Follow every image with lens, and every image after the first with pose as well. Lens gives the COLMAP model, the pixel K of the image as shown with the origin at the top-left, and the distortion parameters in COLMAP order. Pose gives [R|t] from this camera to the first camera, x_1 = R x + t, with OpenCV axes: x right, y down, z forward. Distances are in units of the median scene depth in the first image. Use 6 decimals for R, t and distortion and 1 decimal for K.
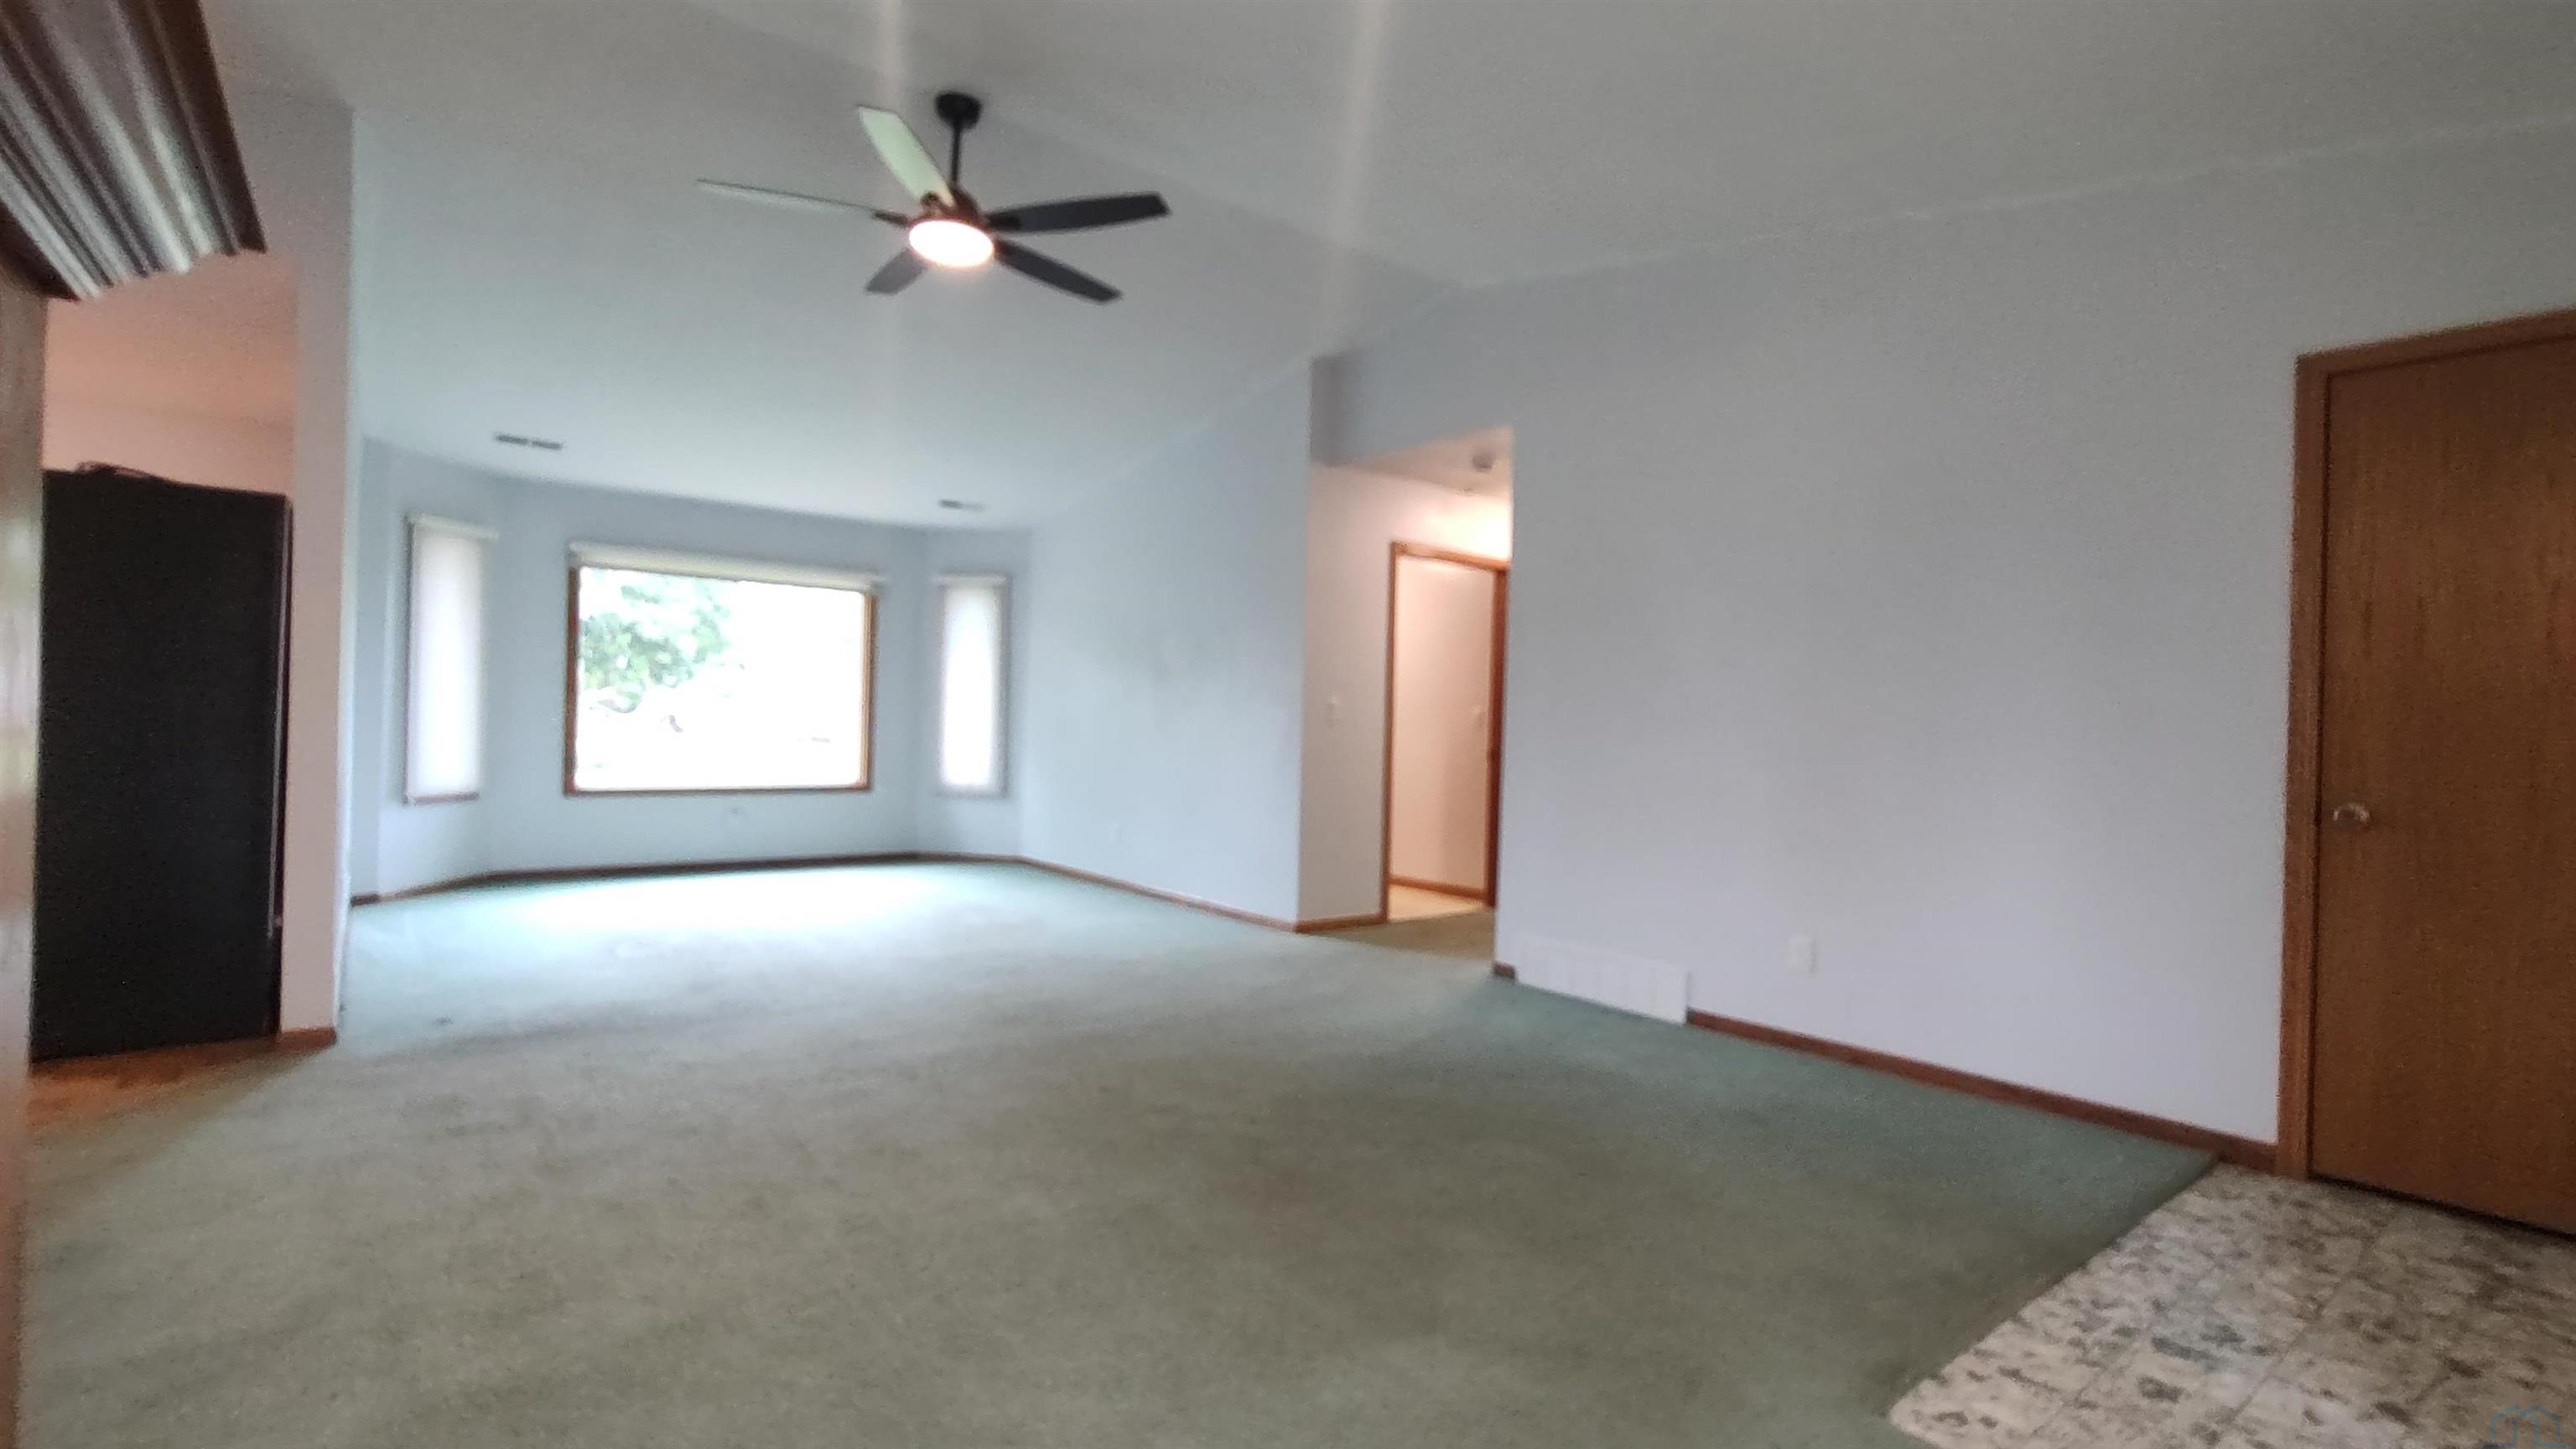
lens RADIAL K [[1156.3, 0, 1288.0], [0, 1156.3, 724.5], [0, 0, 1]] dist [-0.003612, 0.000322]
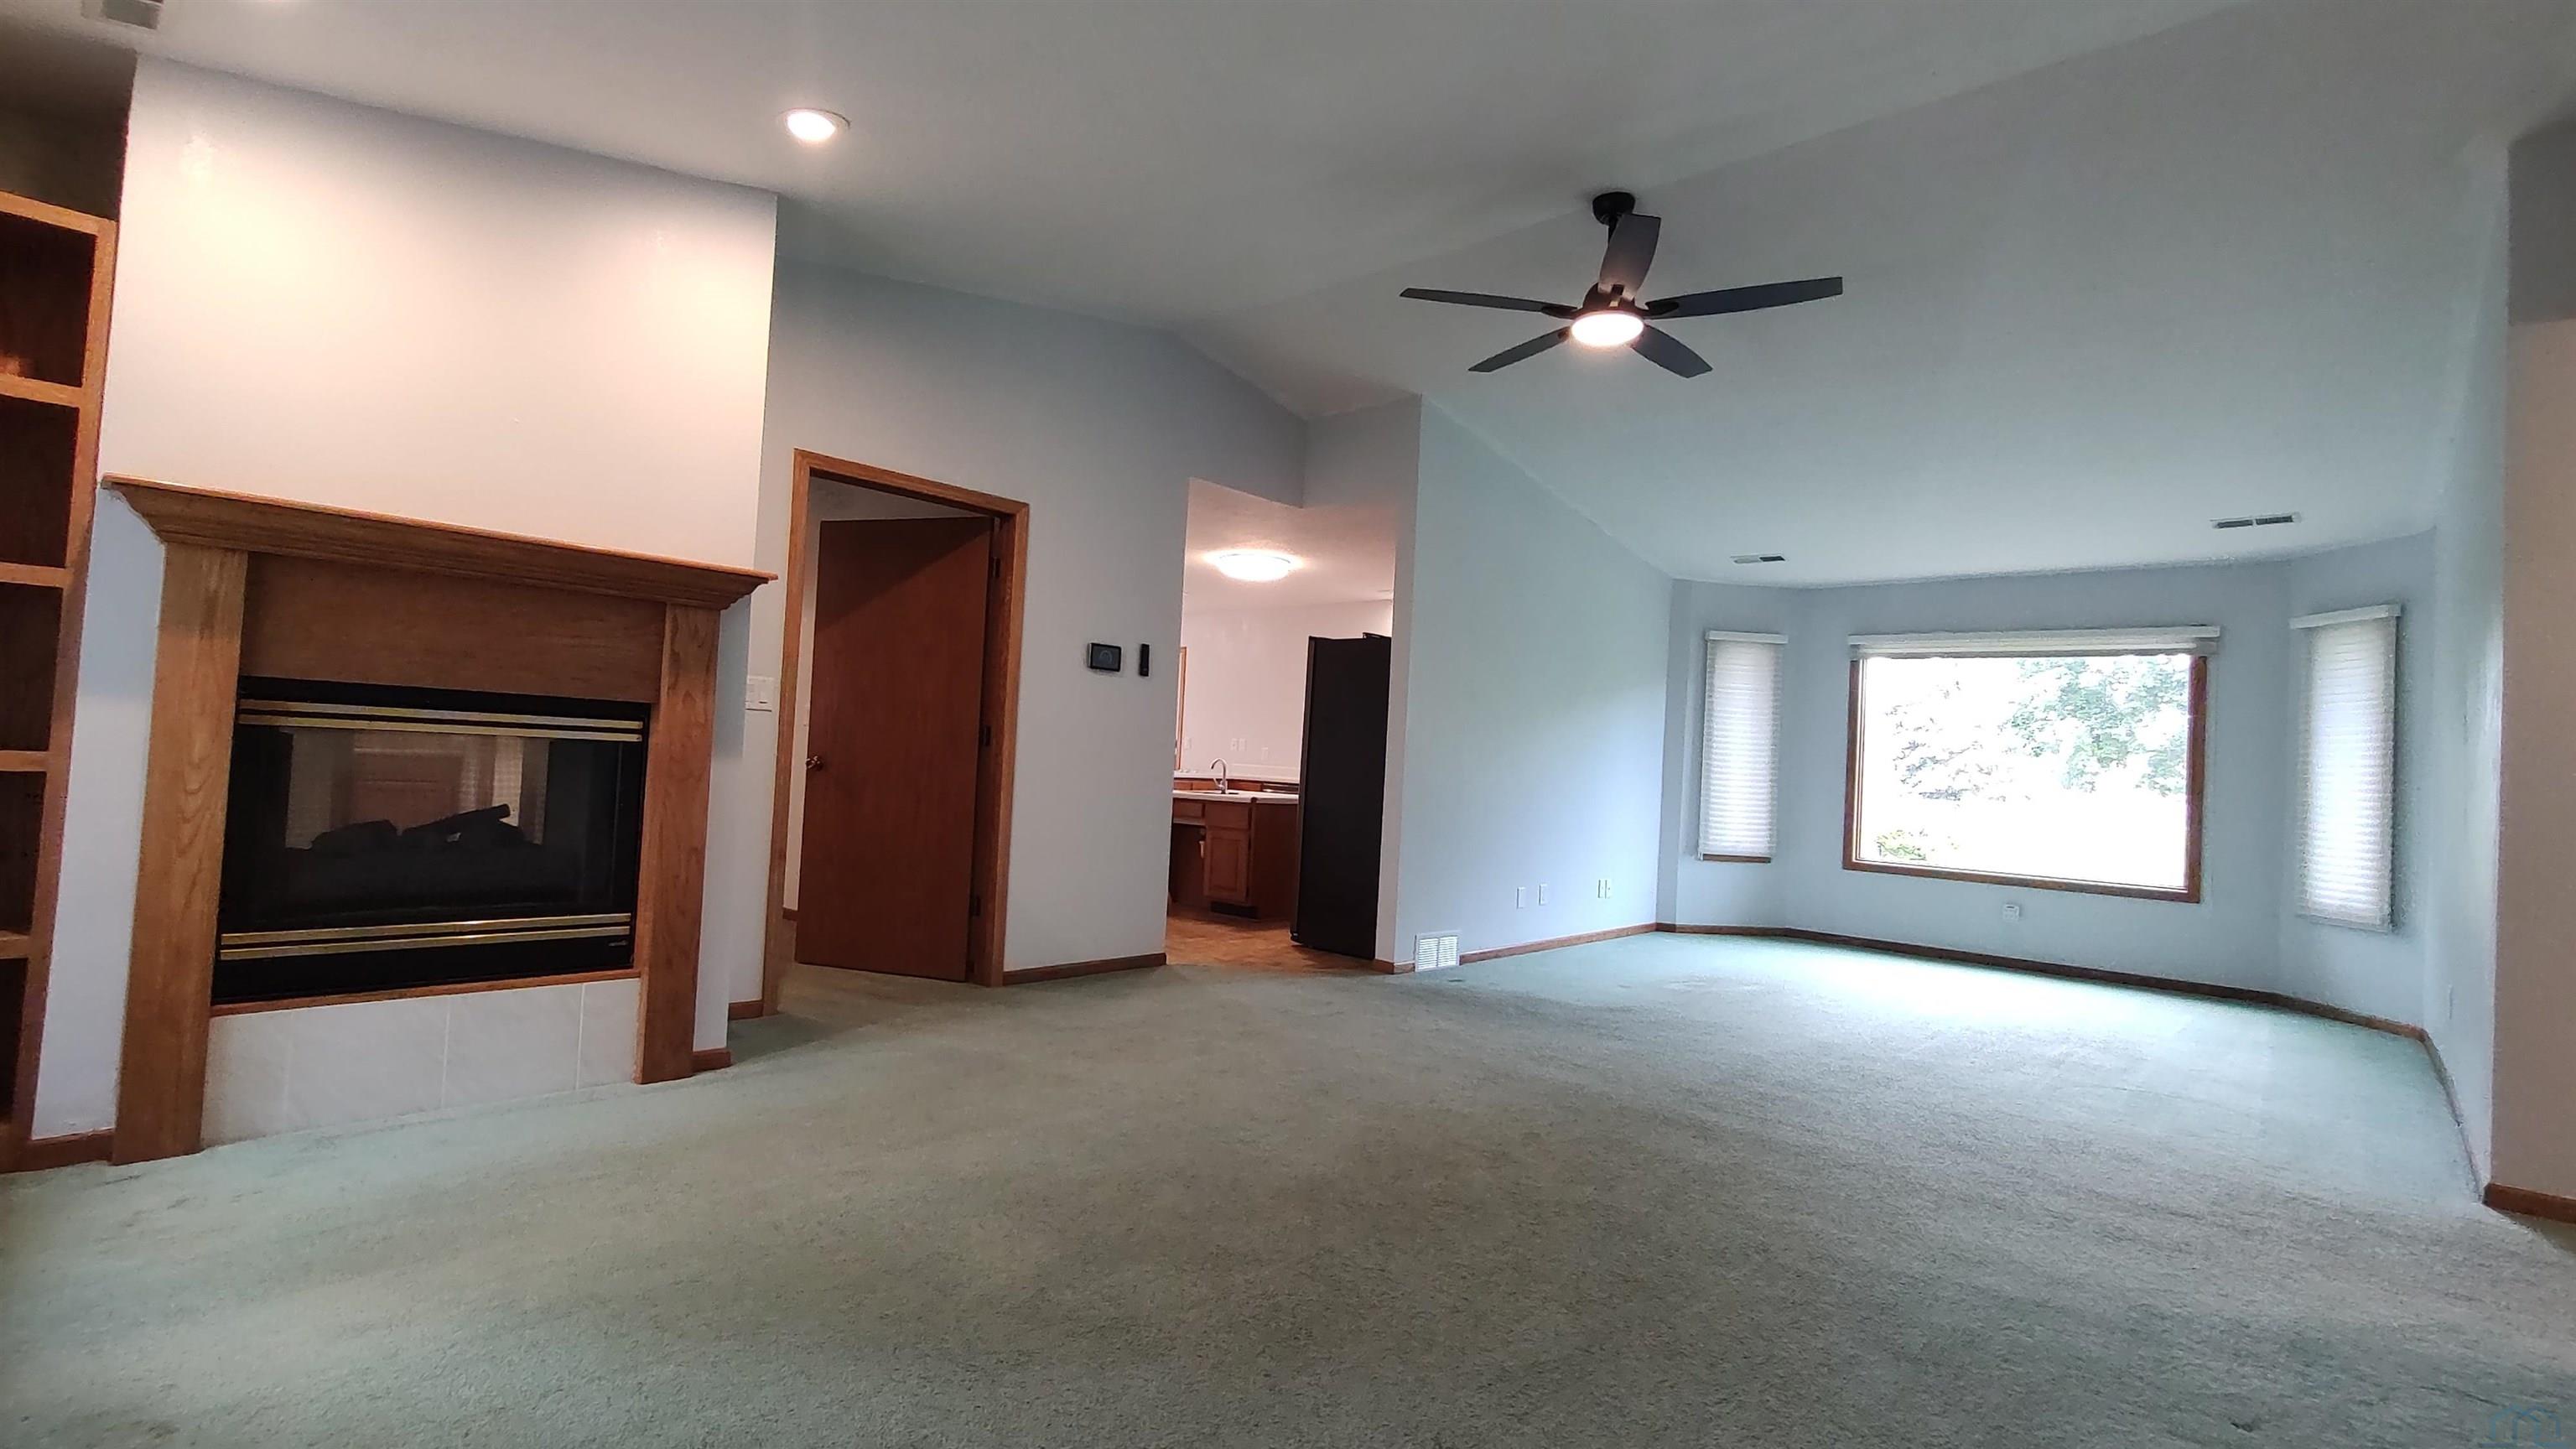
lens RADIAL K [[1184.0, 0, 1288.0], [0, 1184.0, 724.5], [0, 0, 1]] dist [0.000747, 0.000146]
pose [[0.145270, -0.049610, -0.988148, 0.398894], [-0.051956, 0.996982, -0.057691, 0.018017], [0.988027, 0.059721, 0.142254, 0.305292]]
